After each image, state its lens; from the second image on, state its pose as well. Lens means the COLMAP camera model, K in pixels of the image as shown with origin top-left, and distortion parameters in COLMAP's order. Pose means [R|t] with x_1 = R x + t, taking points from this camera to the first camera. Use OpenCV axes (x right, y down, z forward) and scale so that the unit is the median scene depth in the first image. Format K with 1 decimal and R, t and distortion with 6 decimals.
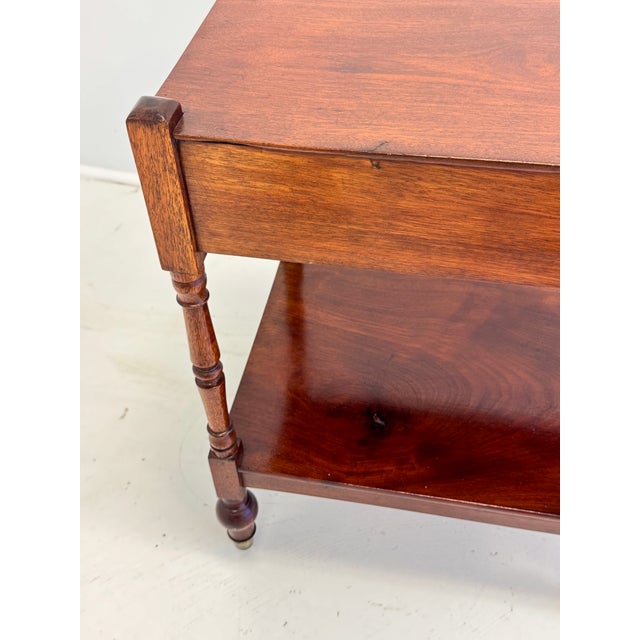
lens RADIAL K [[755.2, 0, 320.0], [0, 755.2, 320.0], [0, 0, 1]] dist [0.159584, -0.417534]
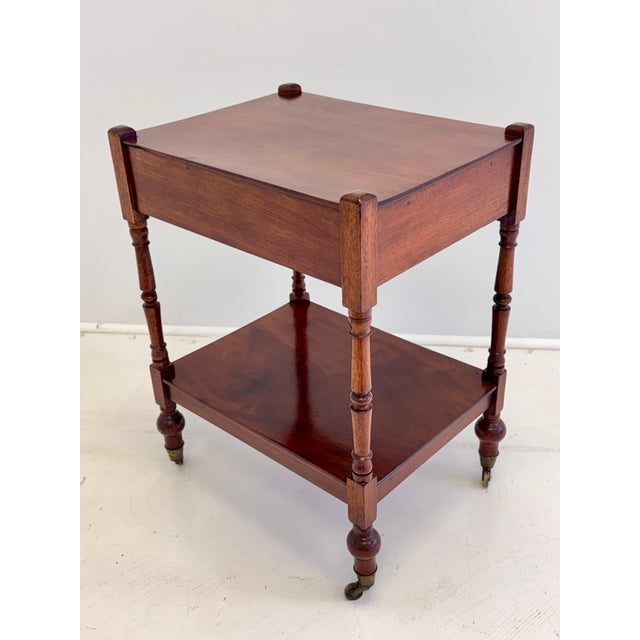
lens RADIAL K [[755.2, 0, 320.0], [0, 755.2, 320.0], [0, 0, 1]] dist [0.159584, -0.417534]
pose [[0.841394, 0.250712, -0.478748, 1.312537], [-0.362486, 0.918862, -0.155873, 0.316693], [0.400824, 0.304690, 0.864005, -0.403951]]
